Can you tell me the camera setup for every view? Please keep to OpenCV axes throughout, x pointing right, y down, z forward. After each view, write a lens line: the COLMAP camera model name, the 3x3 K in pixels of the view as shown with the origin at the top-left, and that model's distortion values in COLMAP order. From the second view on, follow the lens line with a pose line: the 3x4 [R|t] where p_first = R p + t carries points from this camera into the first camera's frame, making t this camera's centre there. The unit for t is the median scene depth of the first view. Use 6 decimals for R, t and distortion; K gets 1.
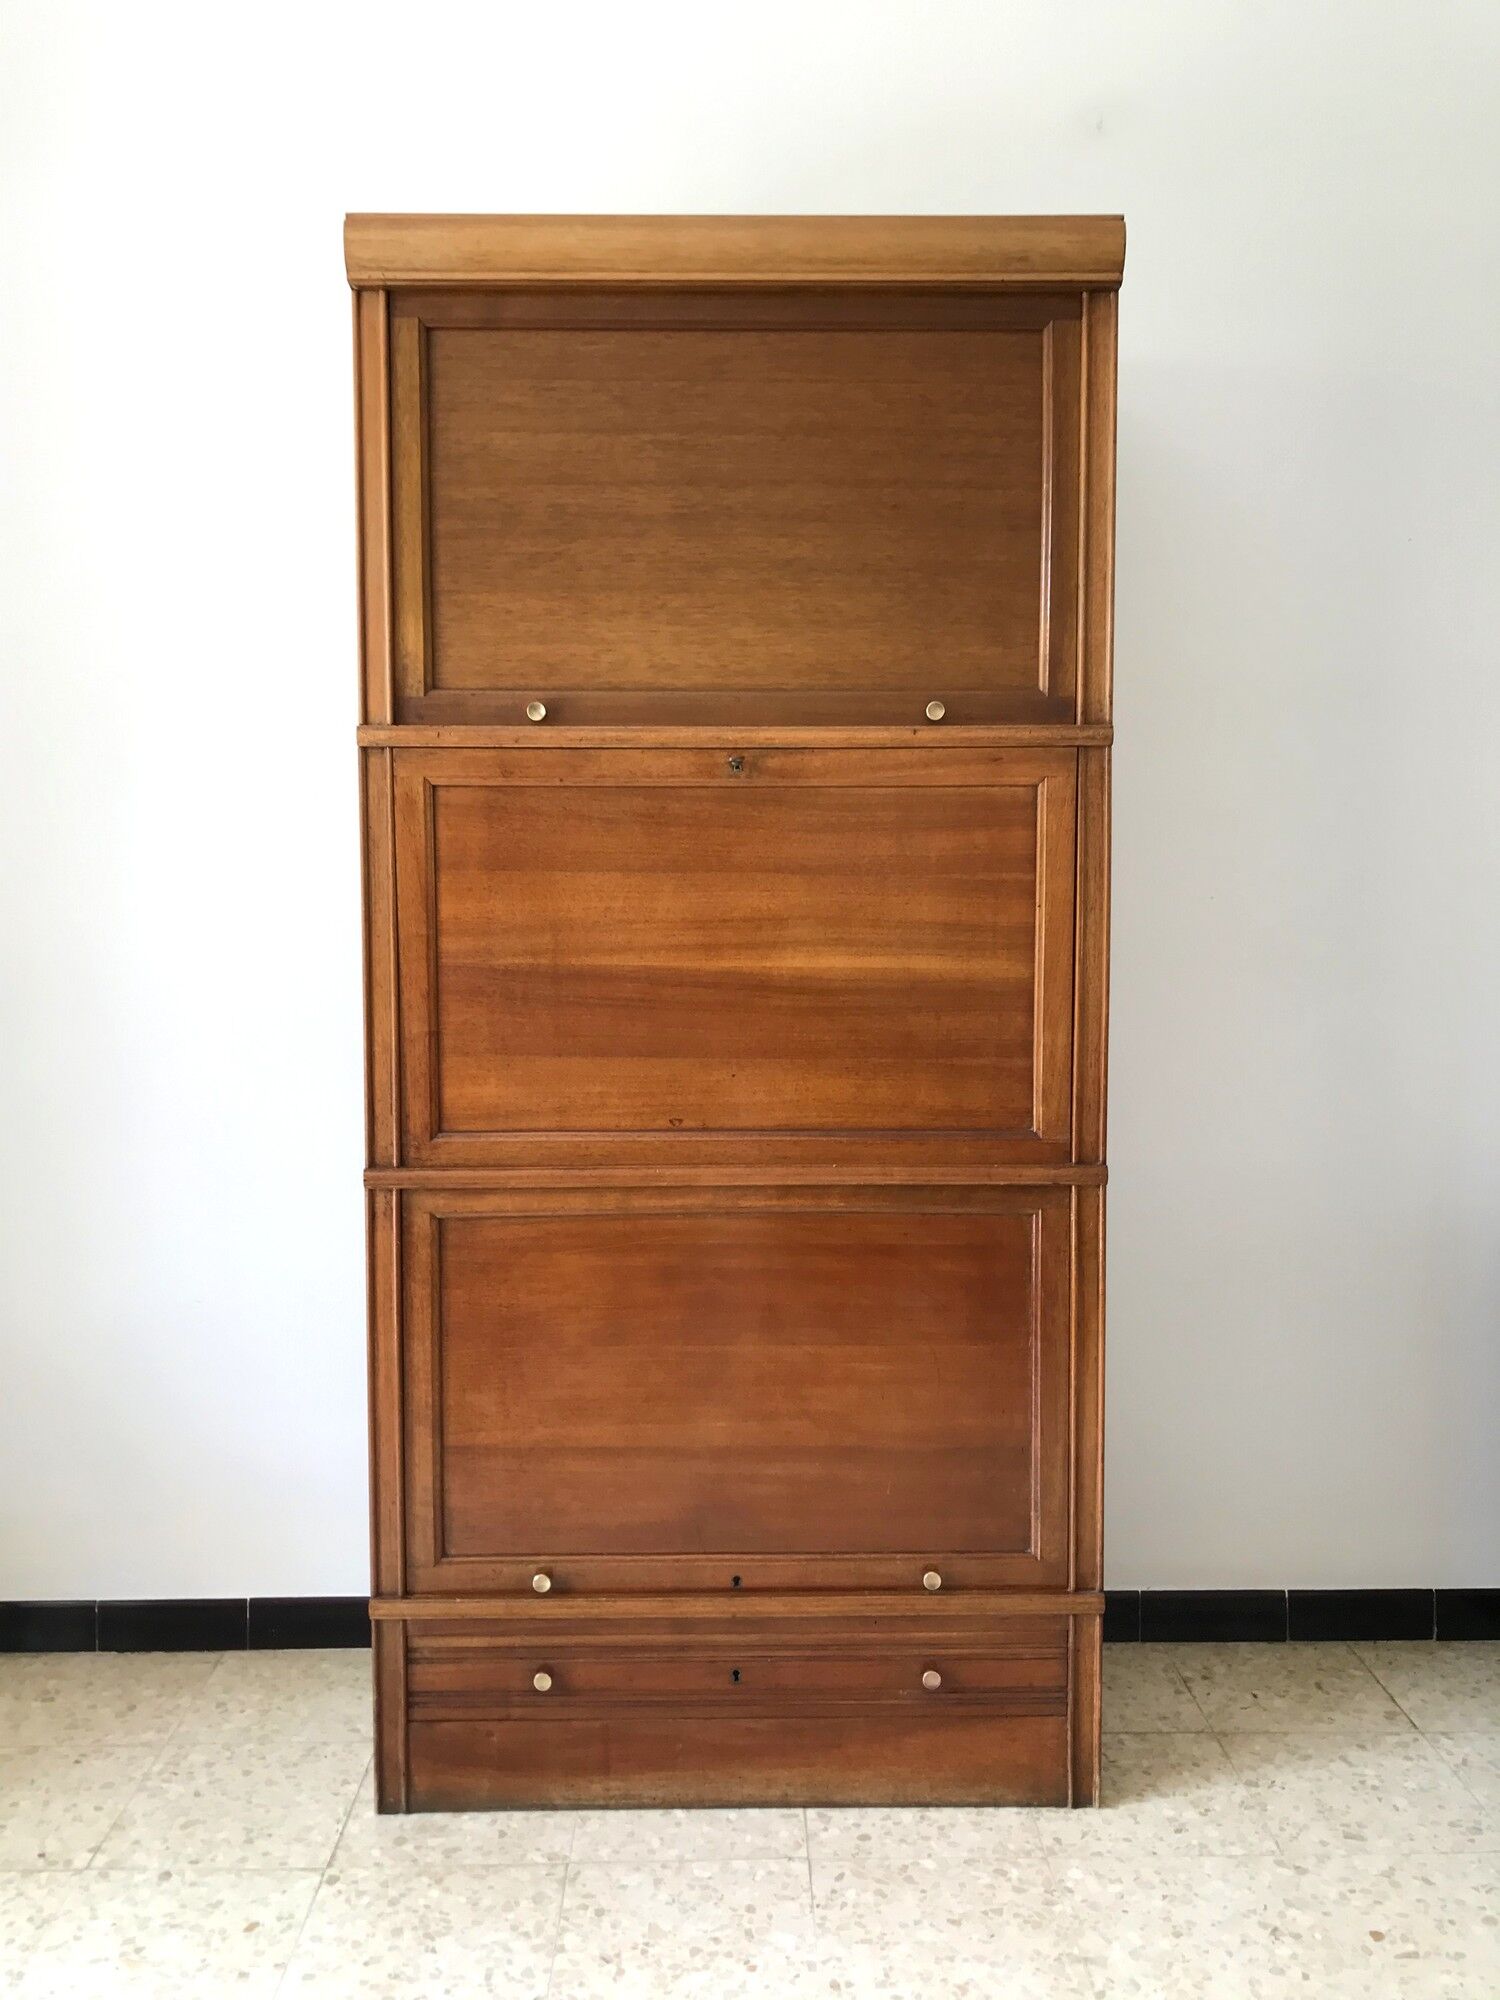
lens RADIAL K [[1648.0, 0, 751.5], [0, 1648.0, 984.1], [0, 0, 1]] dist [0.036588, -0.048373]
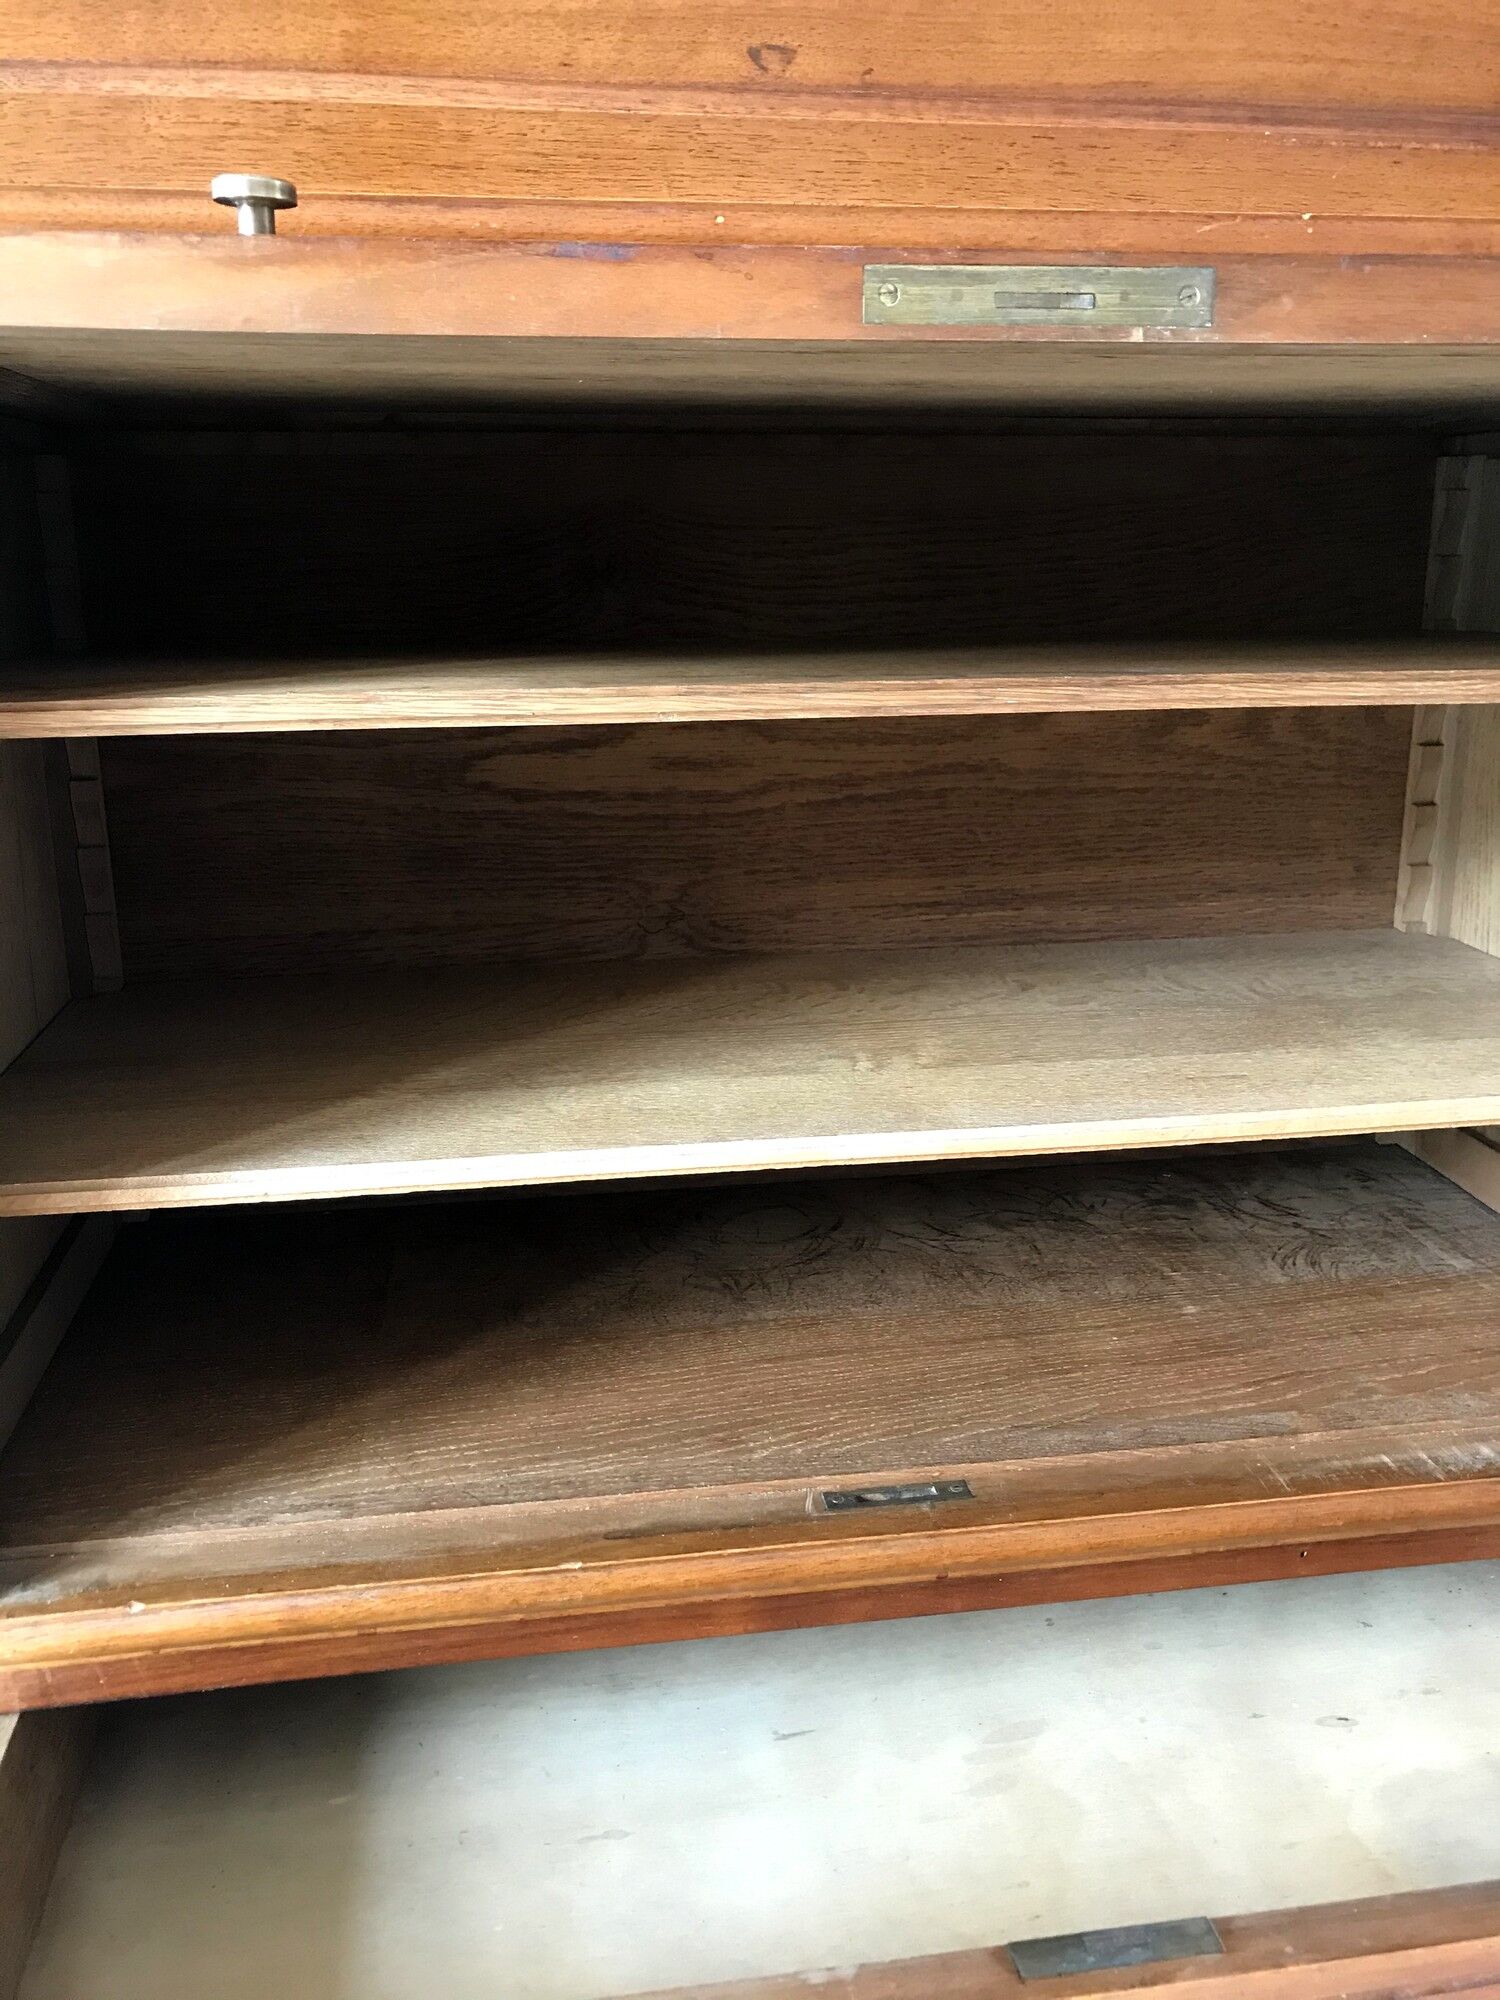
lens RADIAL K [[1648.0, 0, 764.0], [0, 1648.0, 995.0], [0, 0, 1]] dist [0.036588, -0.048373]
pose [[0.989469, -0.039447, 0.139268, -0.095859], [0.009942, 0.978399, 0.206486, 0.187602], [-0.144405, -0.202927, 0.968487, 0.698199]]
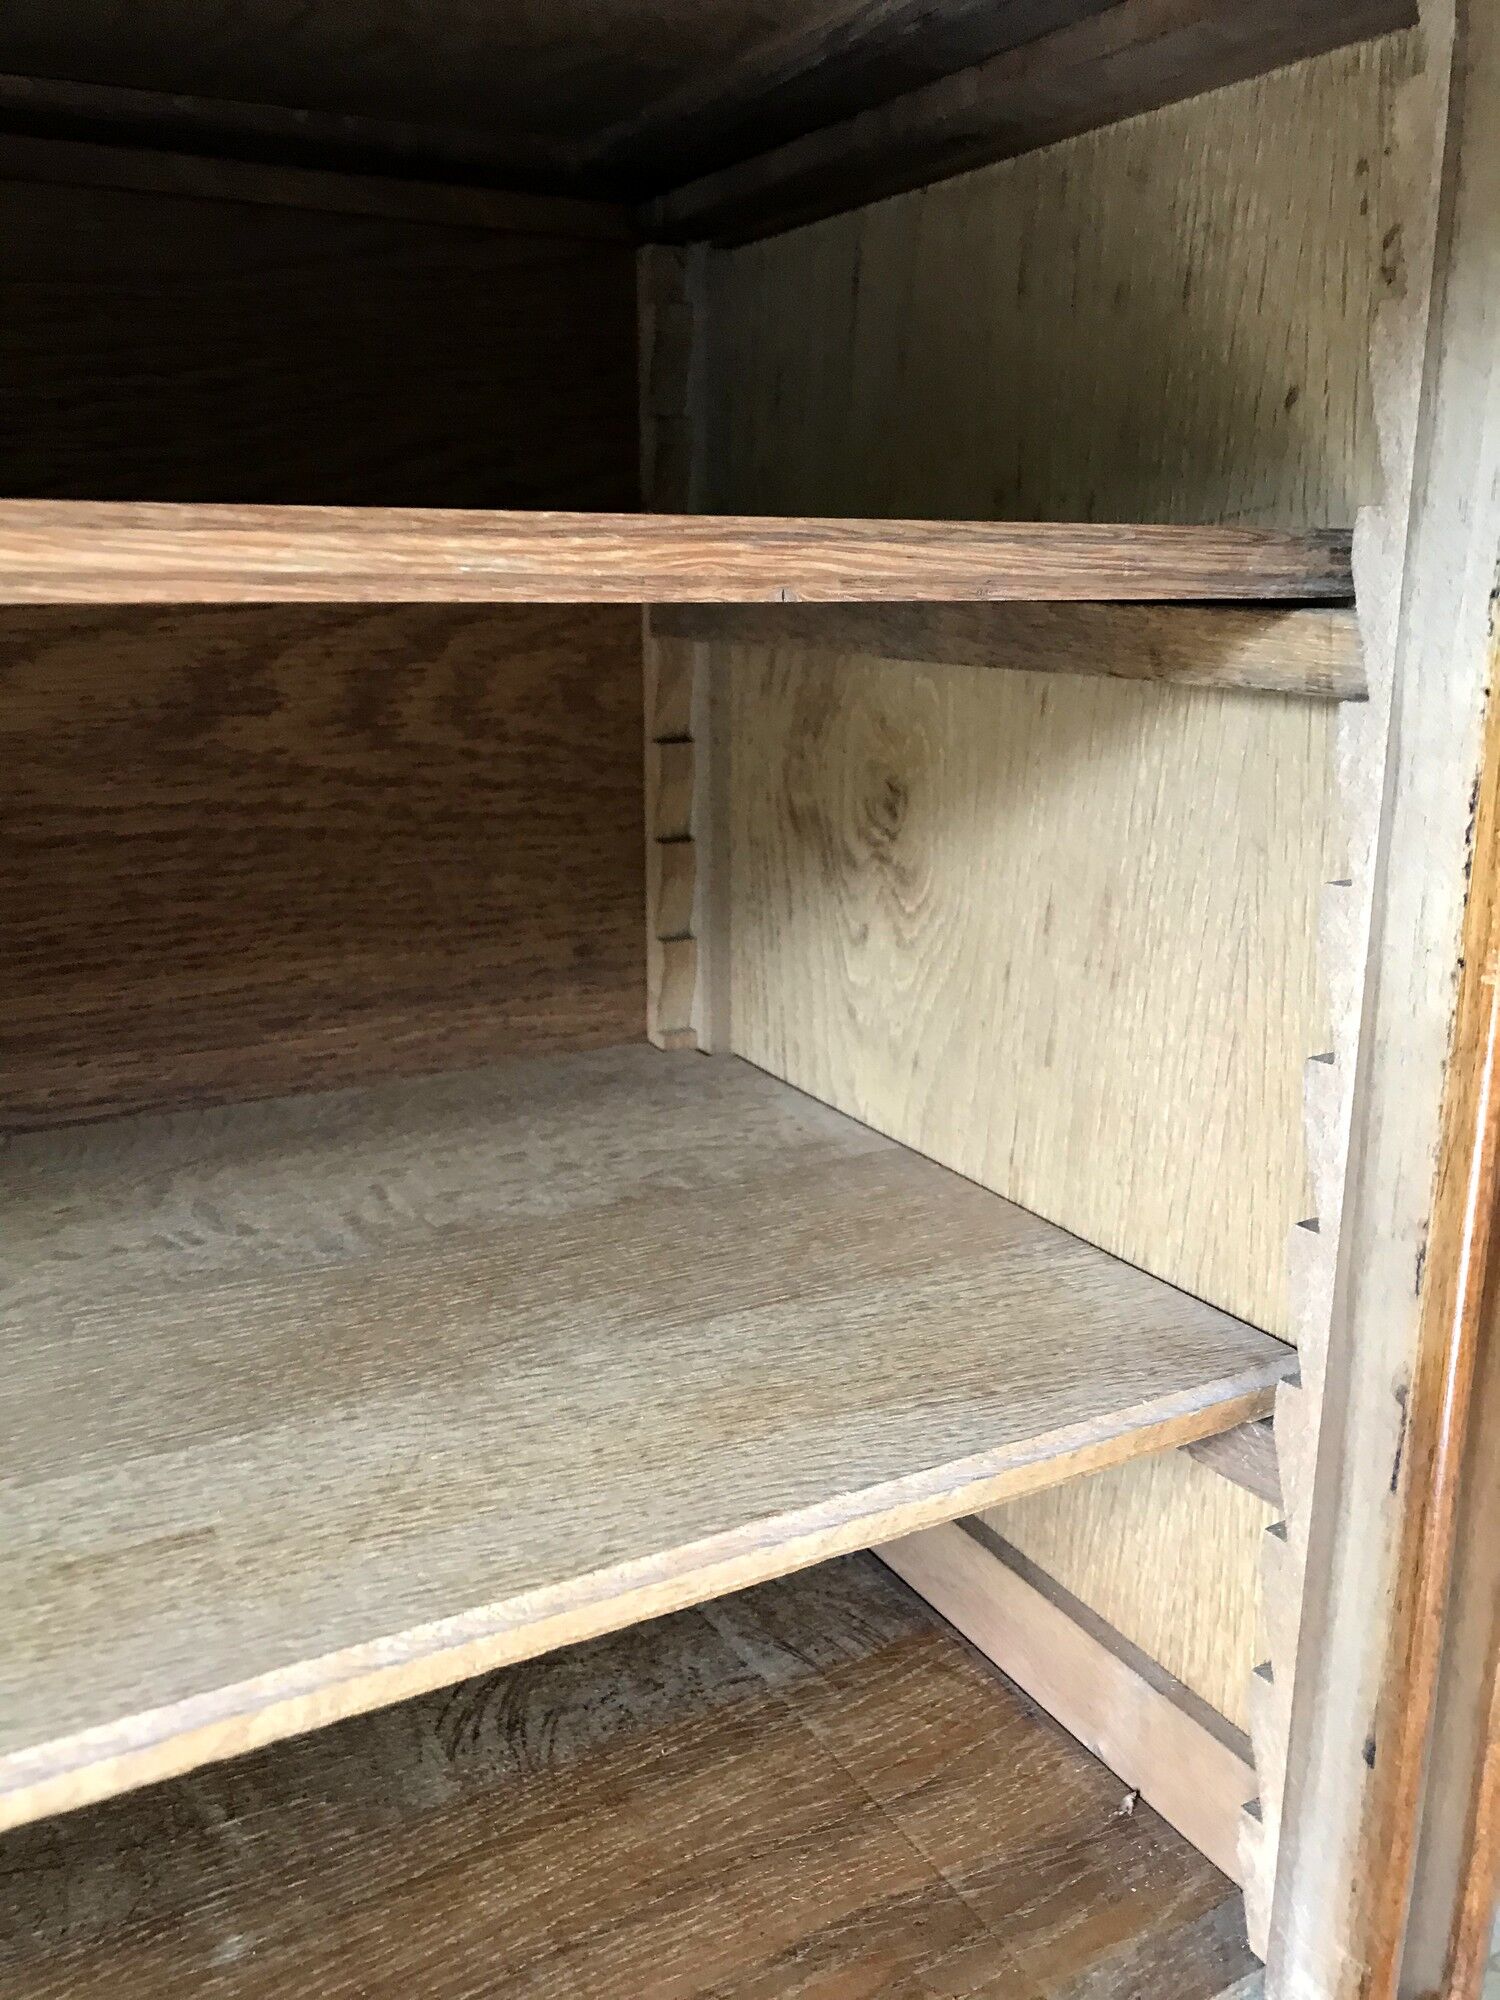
lens RADIAL K [[1648.0, 0, 740.4], [0, 1648.0, 1006.2], [0, 0, 1]] dist [0.036588, -0.048373]
pose [[0.881202, -0.113546, 0.458902, 0.055935], [0.021872, 0.979480, 0.200353, 0.208020], [-0.472234, -0.166515, 0.865602, 0.912387]]
